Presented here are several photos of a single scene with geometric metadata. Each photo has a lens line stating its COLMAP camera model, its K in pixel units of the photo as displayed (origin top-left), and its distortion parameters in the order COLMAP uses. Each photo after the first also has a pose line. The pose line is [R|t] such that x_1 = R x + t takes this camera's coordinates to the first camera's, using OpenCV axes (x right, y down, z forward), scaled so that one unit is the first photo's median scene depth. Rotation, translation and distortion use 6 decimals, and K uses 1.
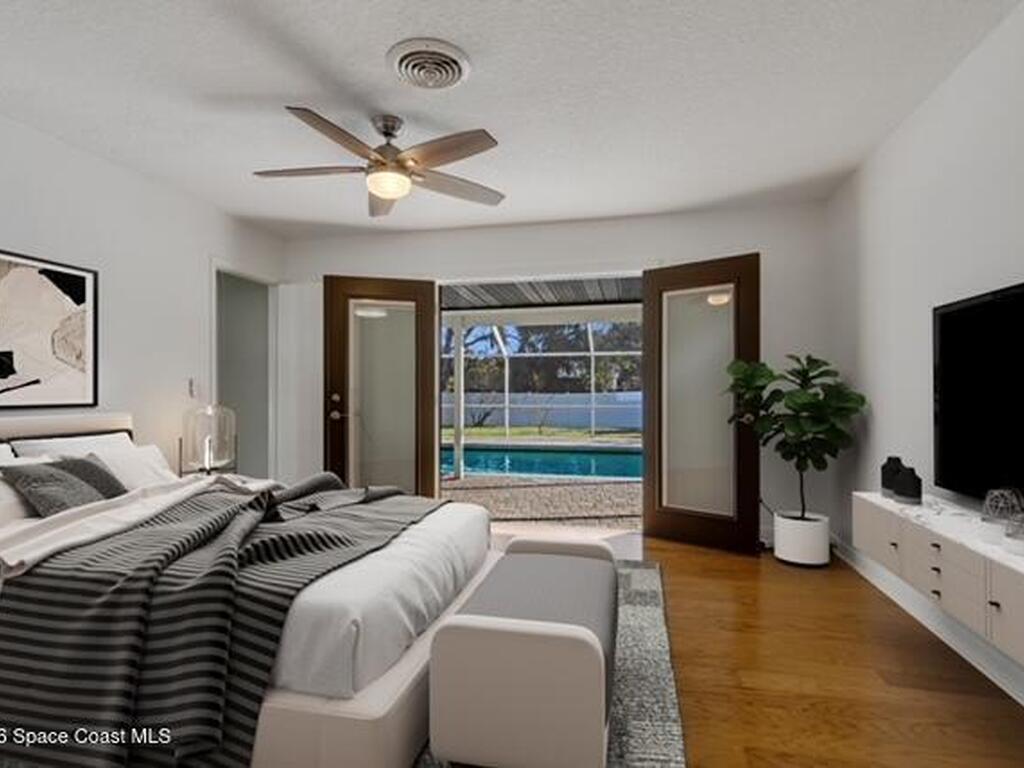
lens RADIAL K [[500.2, 0, 514.2], [0, 500.2, 385.4], [0, 0, 1]] dist [0.001933, 0.001260]
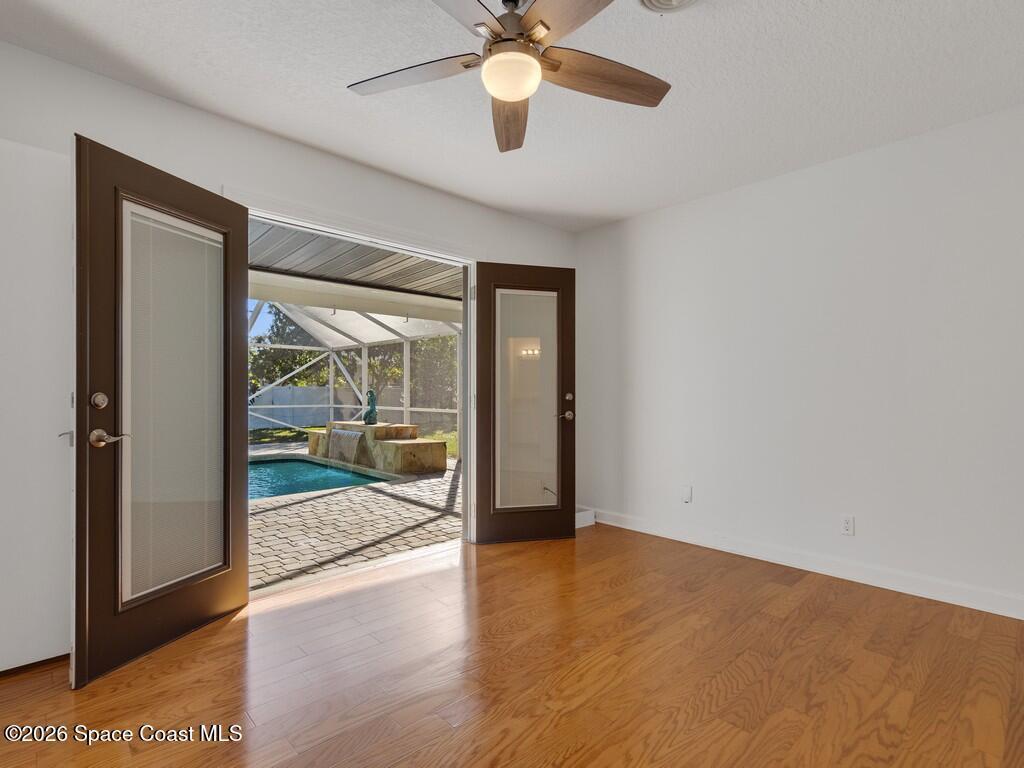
lens RADIAL K [[500.2, 0, 514.2], [0, 500.2, 385.4], [0, 0, 1]] dist [0.001933, 0.001260]
pose [[0.598650, 0.010789, 0.800938, -0.463359], [0.001481, 0.999893, -0.014576, 0.016519], [-0.801009, 0.009912, 0.598570, 0.392582]]
